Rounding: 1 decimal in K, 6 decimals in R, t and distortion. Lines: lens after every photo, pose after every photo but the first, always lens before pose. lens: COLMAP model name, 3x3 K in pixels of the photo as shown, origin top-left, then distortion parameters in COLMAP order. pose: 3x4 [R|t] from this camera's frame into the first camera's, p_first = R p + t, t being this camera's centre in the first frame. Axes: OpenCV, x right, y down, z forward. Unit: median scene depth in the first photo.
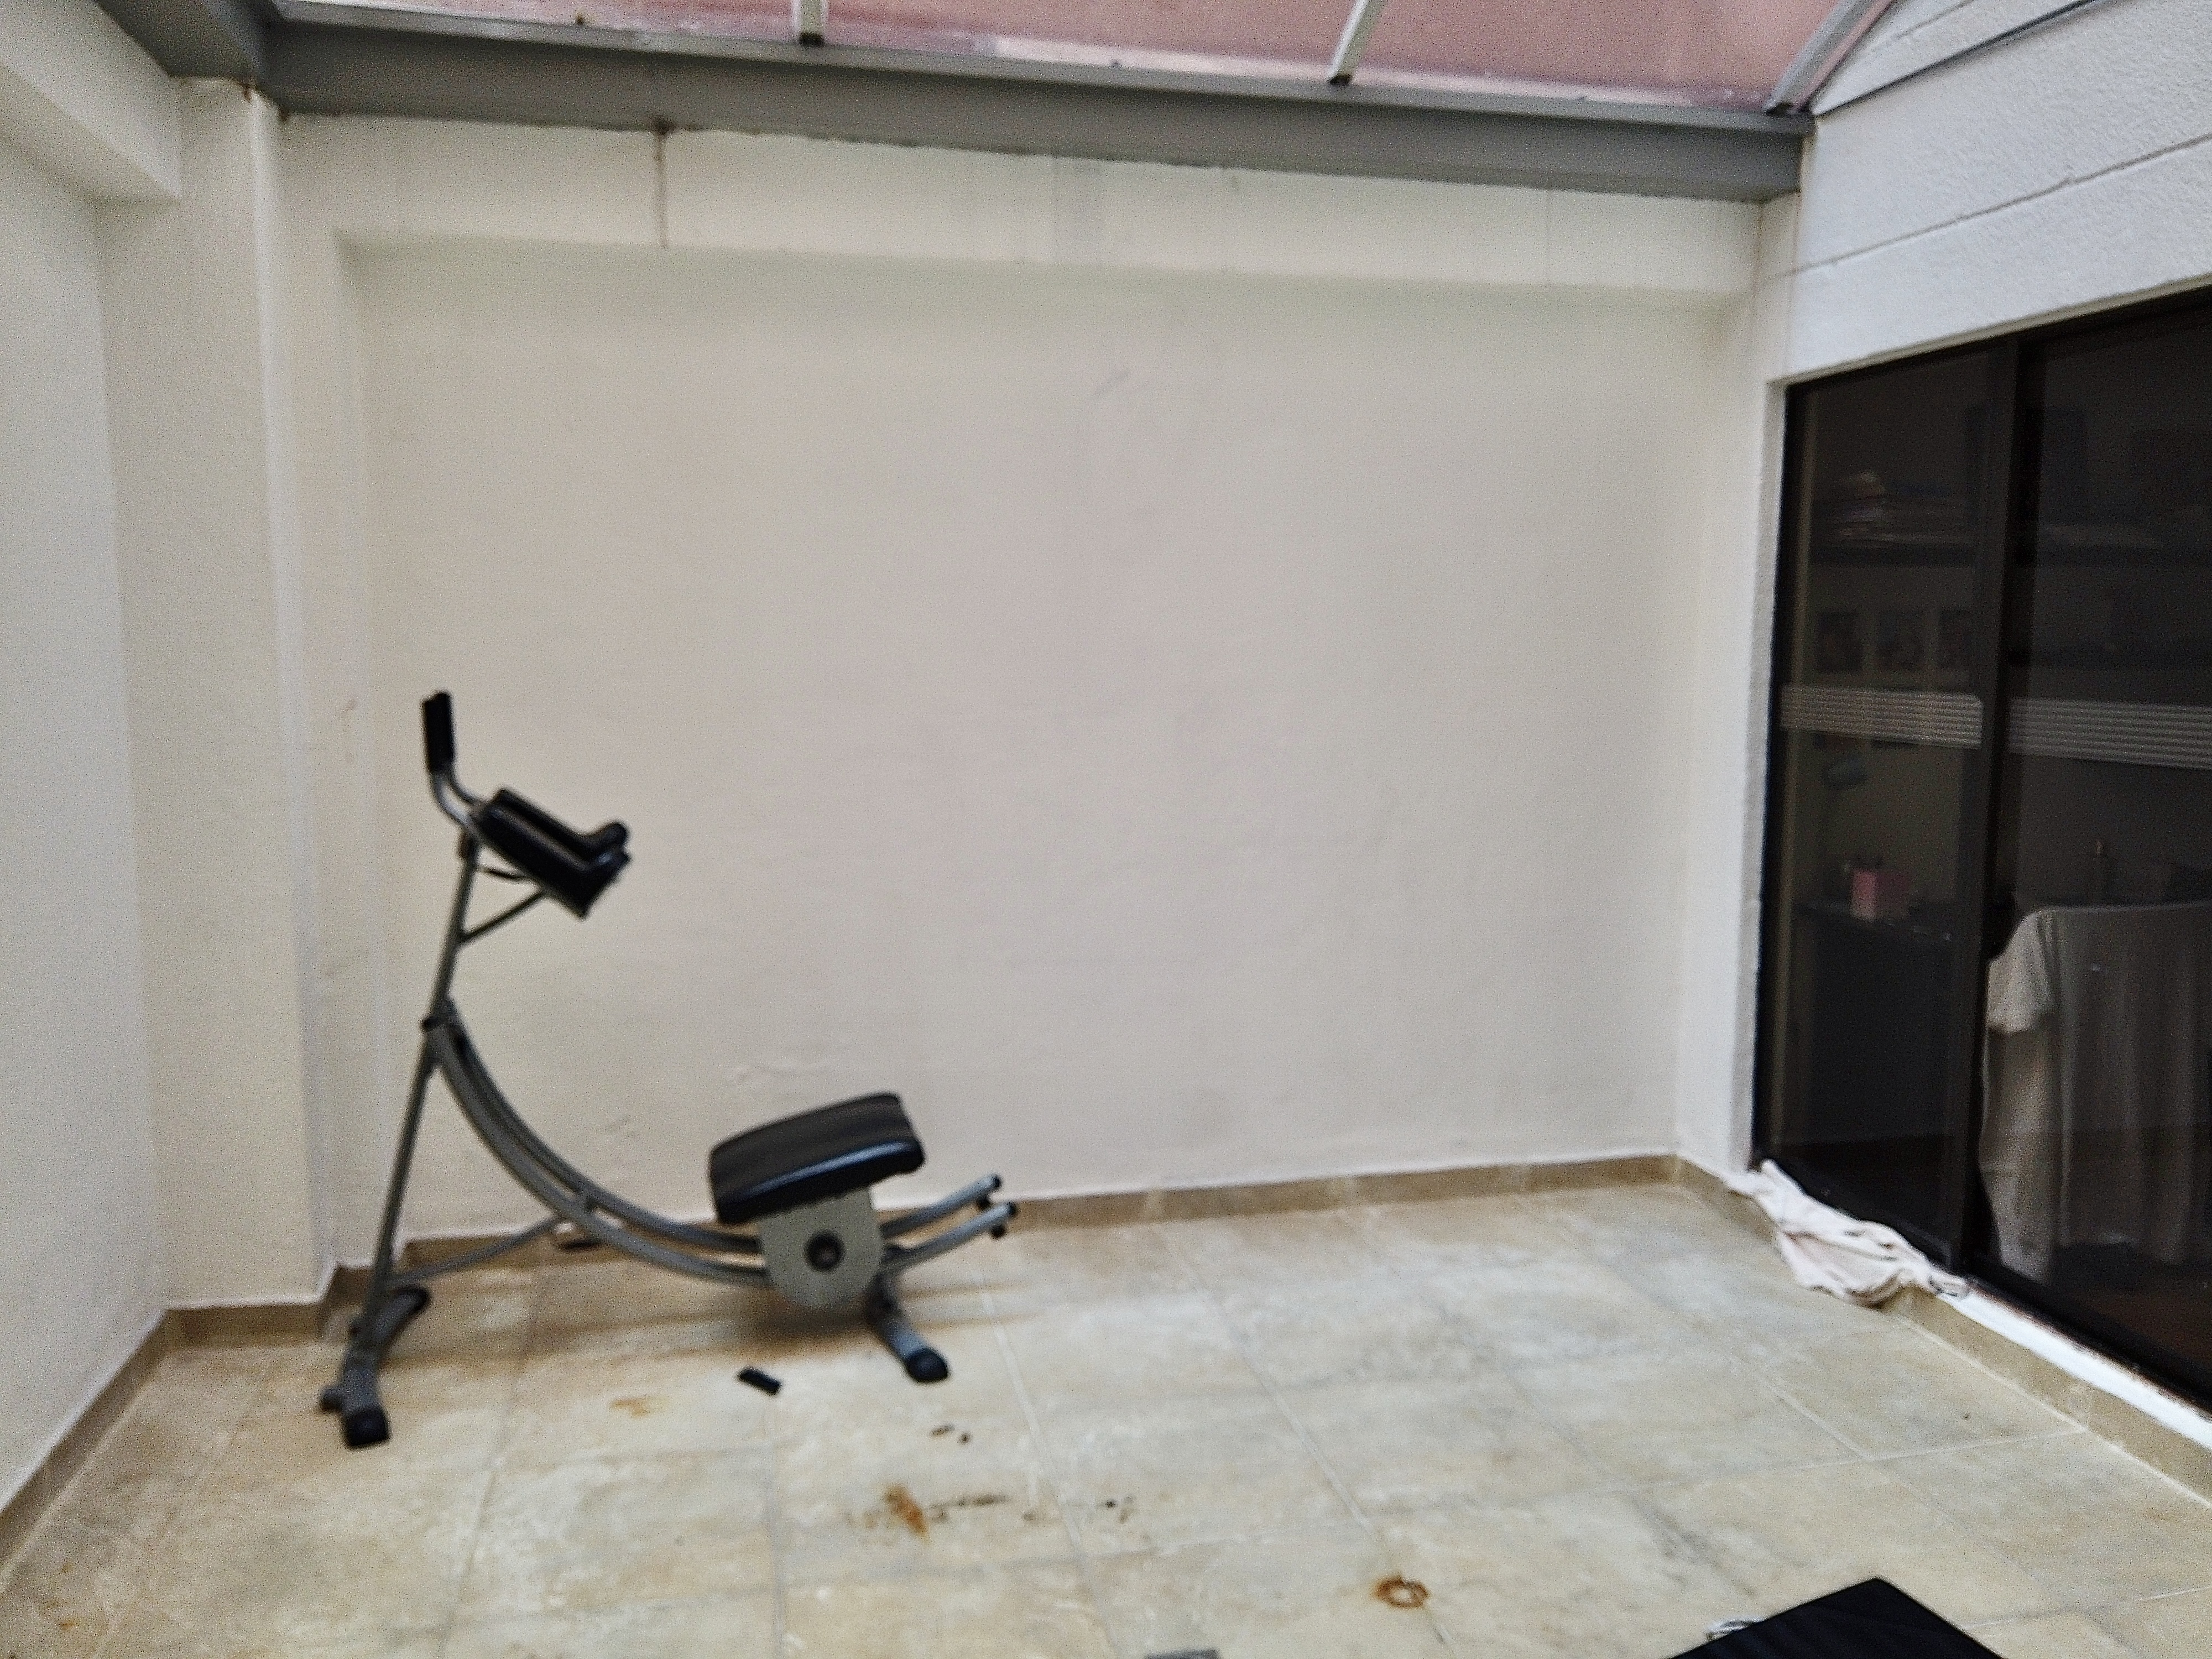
lens RADIAL K [[1675.1, 0, 1111.2], [0, 1675.1, 827.7], [0, 0, 1]] dist [0.038754, -0.046632]
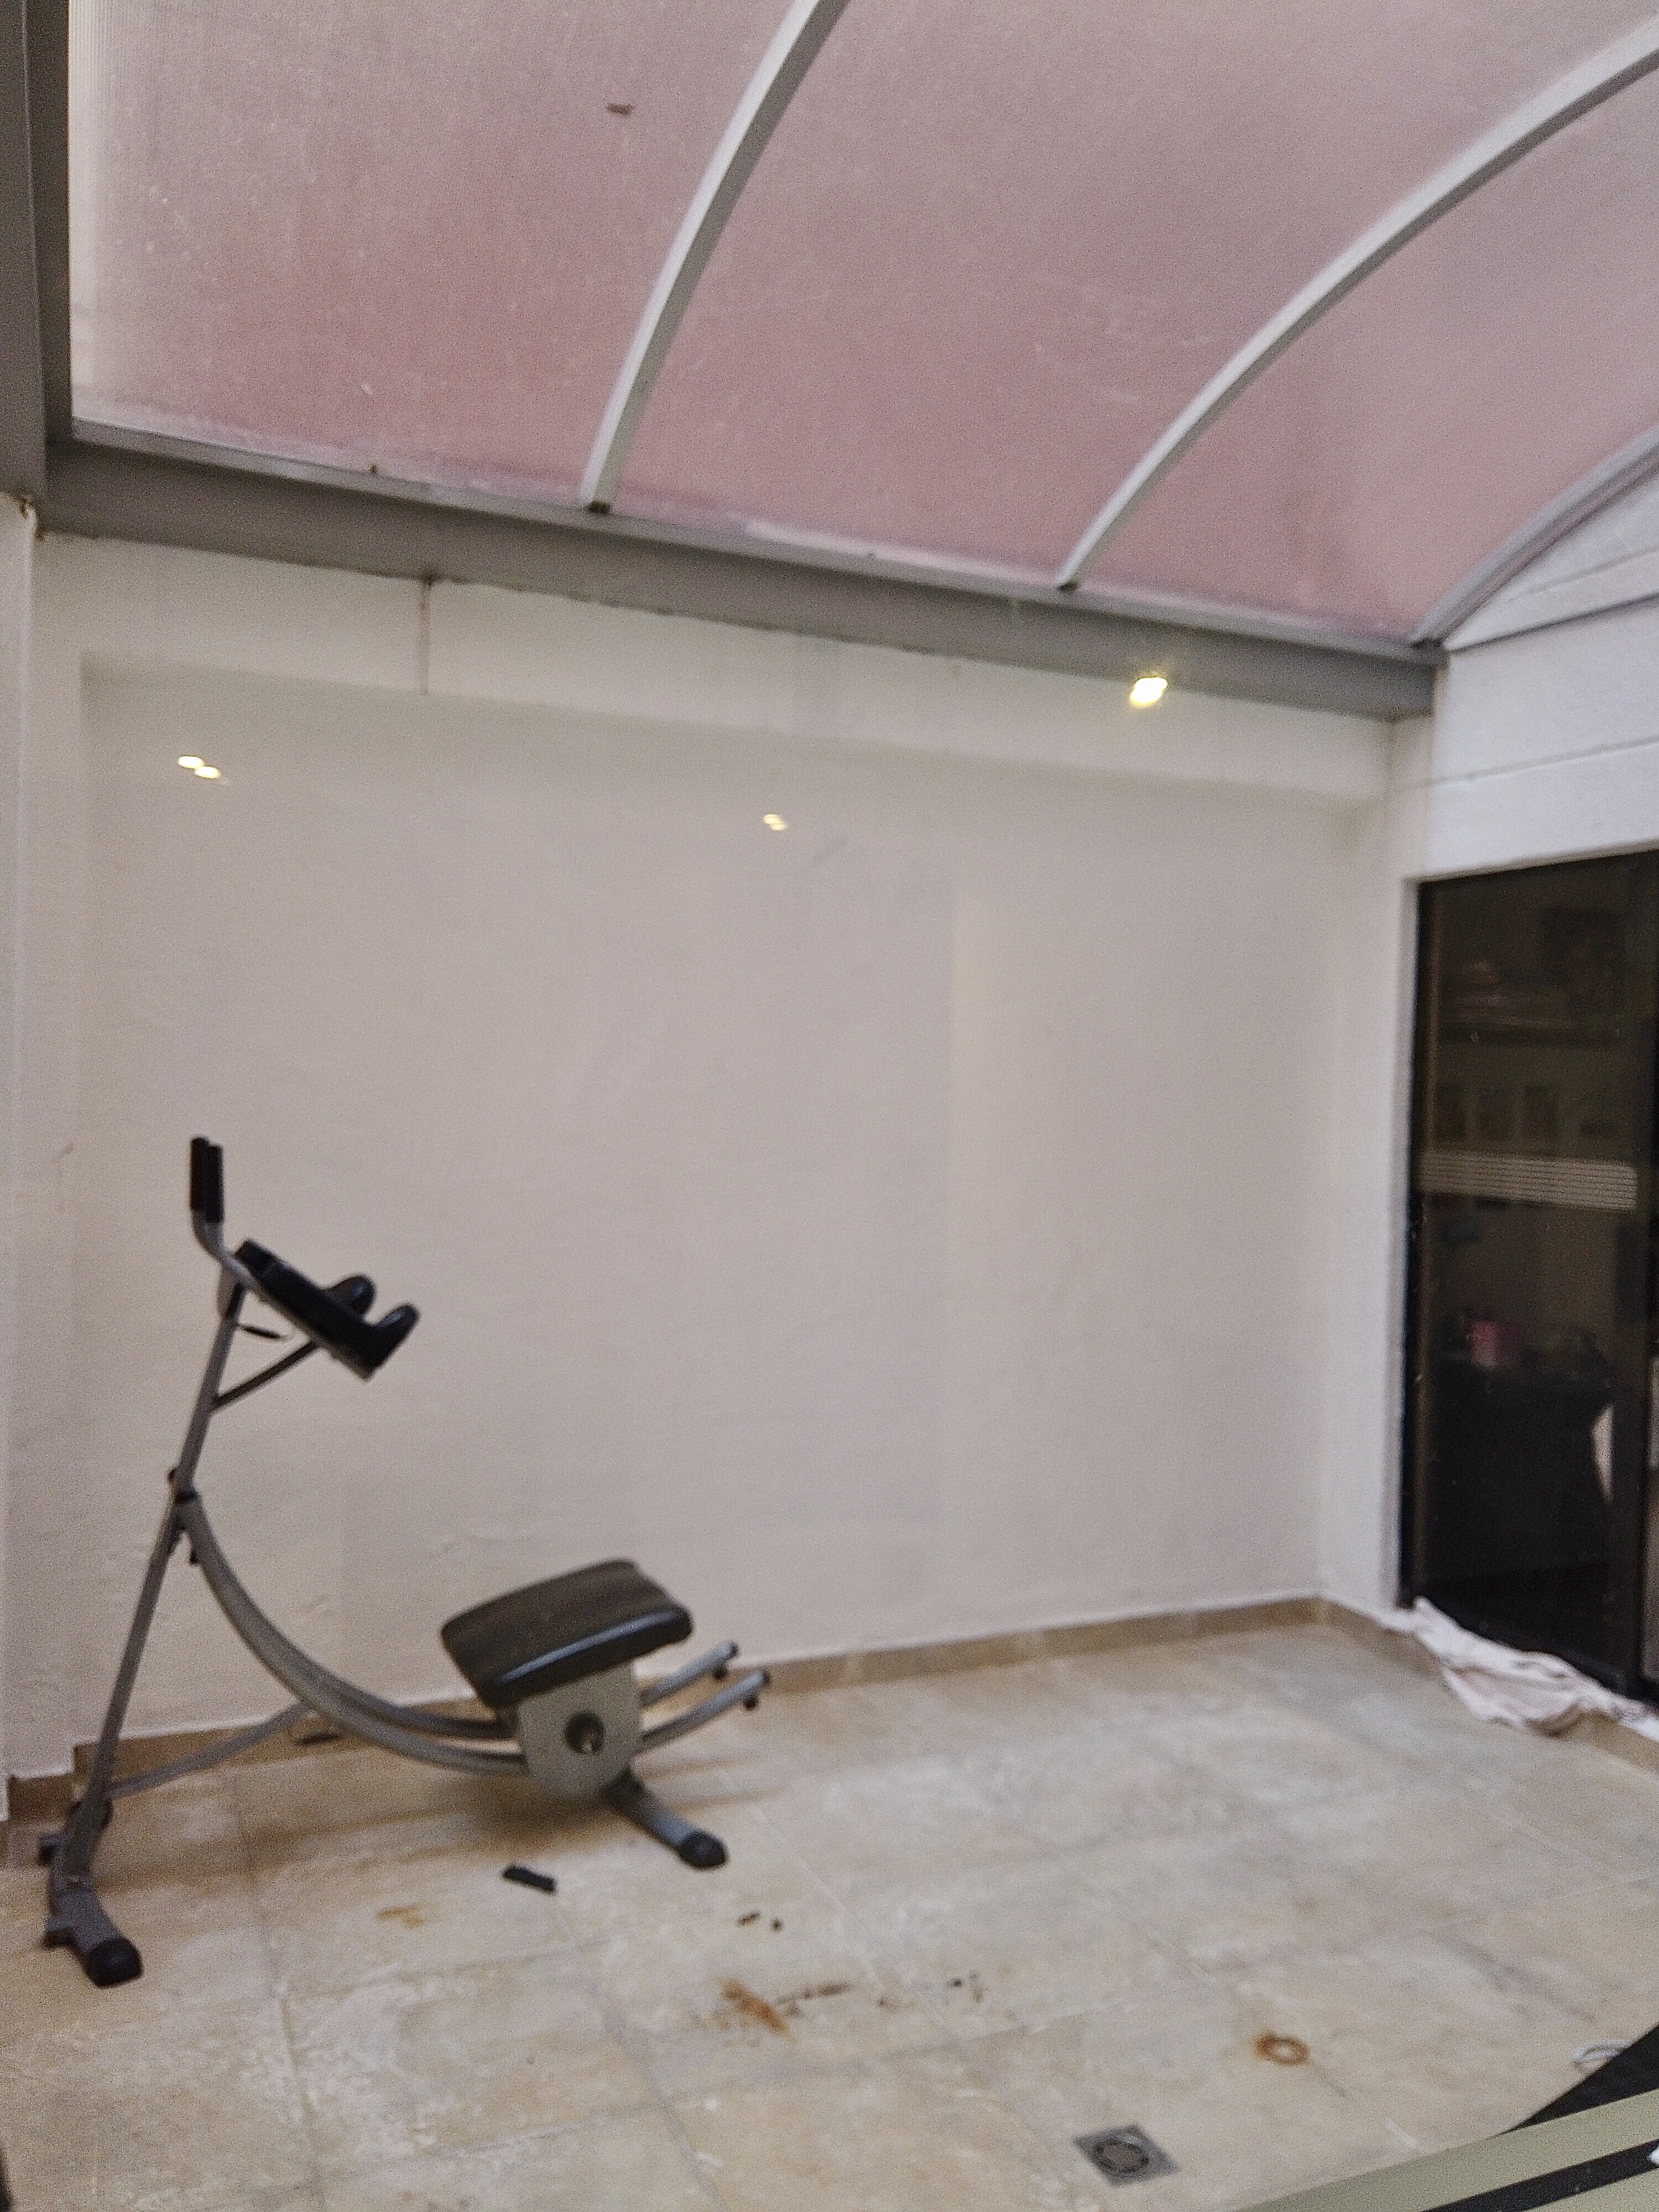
lens RADIAL K [[1675.1, 0, 831.0], [0, 1675.1, 1108.3], [0, 0, 1]] dist [0.038754, -0.046632]
pose [[0.980100, 0.021036, 0.197387, -0.221750], [-0.000883, 0.994821, -0.101637, -0.001376], [-0.198502, 0.099440, 0.975043, 0.011644]]
